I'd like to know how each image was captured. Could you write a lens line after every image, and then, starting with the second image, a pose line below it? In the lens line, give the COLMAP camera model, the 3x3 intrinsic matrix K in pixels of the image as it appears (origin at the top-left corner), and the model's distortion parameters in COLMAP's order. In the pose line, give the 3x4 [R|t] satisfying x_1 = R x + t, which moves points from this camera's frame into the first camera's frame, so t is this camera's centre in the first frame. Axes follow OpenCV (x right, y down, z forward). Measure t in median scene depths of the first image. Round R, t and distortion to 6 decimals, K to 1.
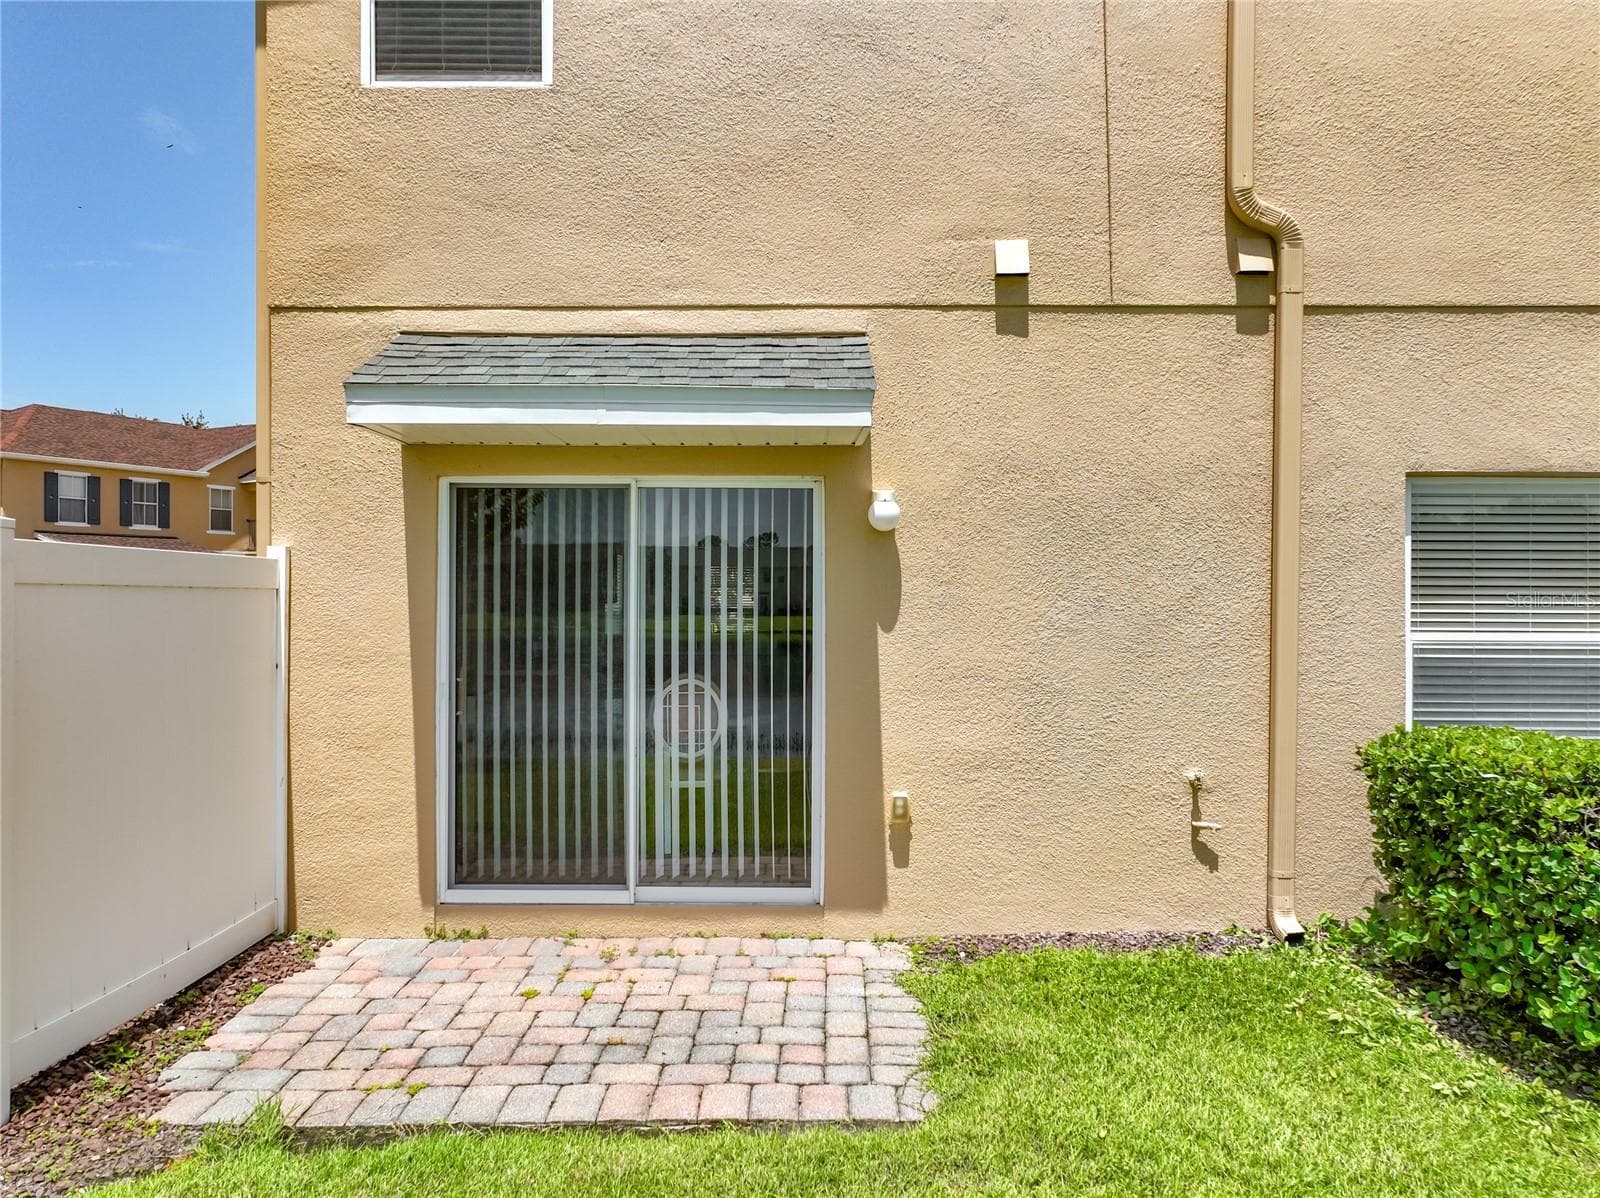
lens RADIAL K [[1160.9, 0, 800.4], [0, 1160.9, 605.4], [0, 0, 1]] dist [0.000656, 0.008538]
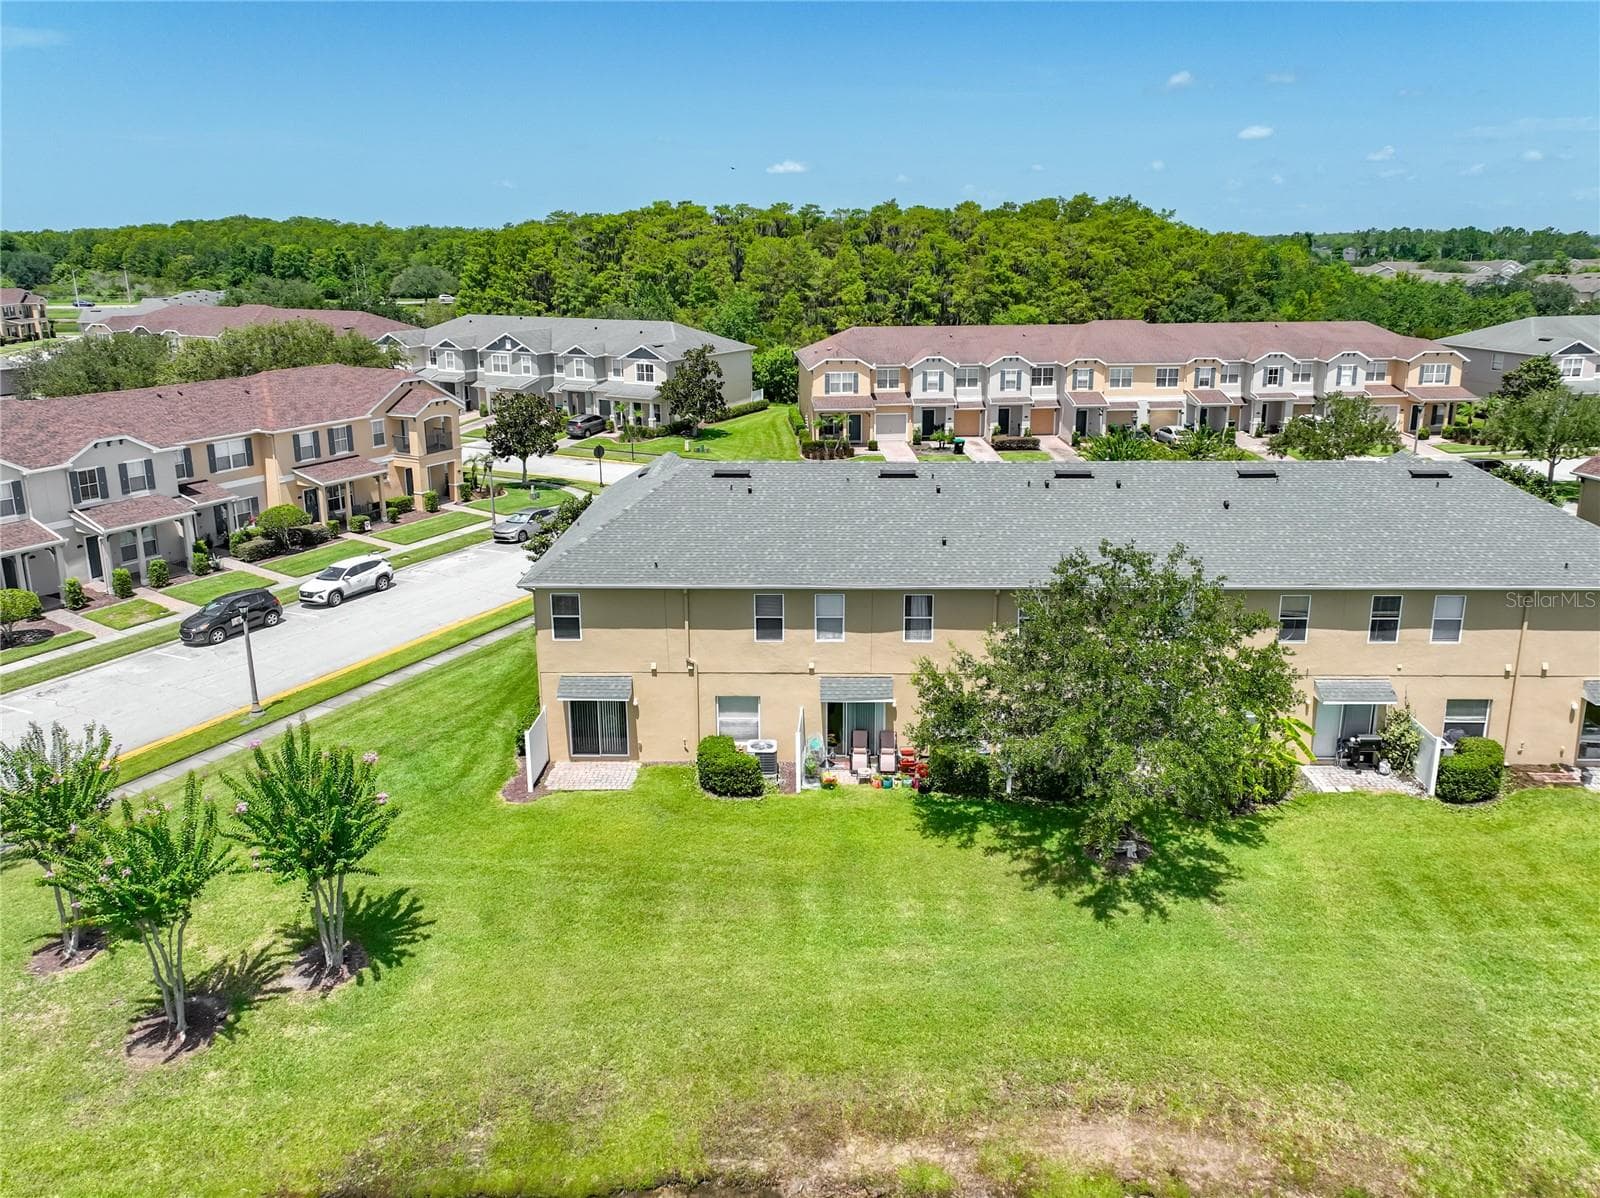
lens RADIAL K [[1160.9, 0, 801.1], [0, 1160.9, 597.3], [0, 0, 1]] dist [0.000656, 0.008538]
pose [[0.999795, 0.003556, -0.019933, 1.121838], [0.002270, 0.958571, 0.284844, -2.491980], [0.020120, -0.284831, 0.958367, -5.040256]]
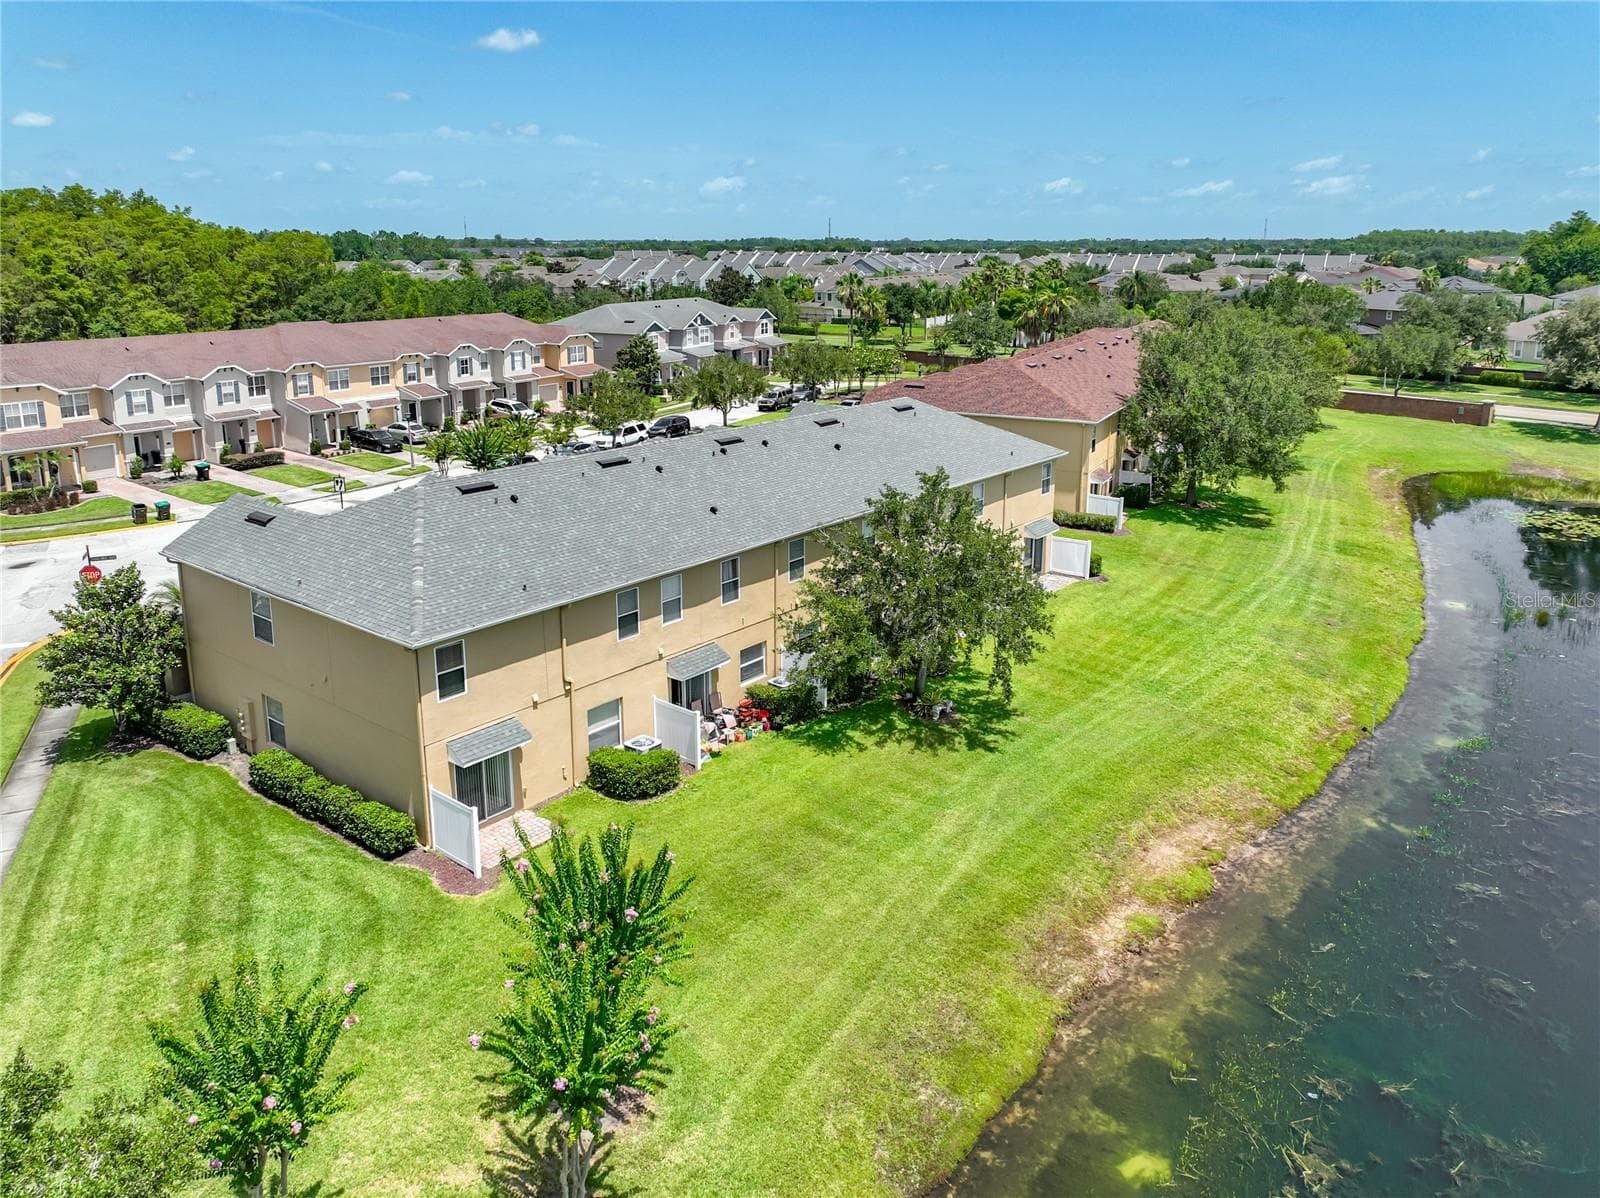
lens RADIAL K [[1160.9, 0, 807.9], [0, 1160.9, 597.6], [0, 0, 1]] dist [0.000656, 0.008538]
pose [[0.620683, -0.227356, 0.750375, -3.256024], [0.004461, 0.958044, 0.286587, -2.463031], [-0.784049, -0.174532, 0.595656, -3.500906]]
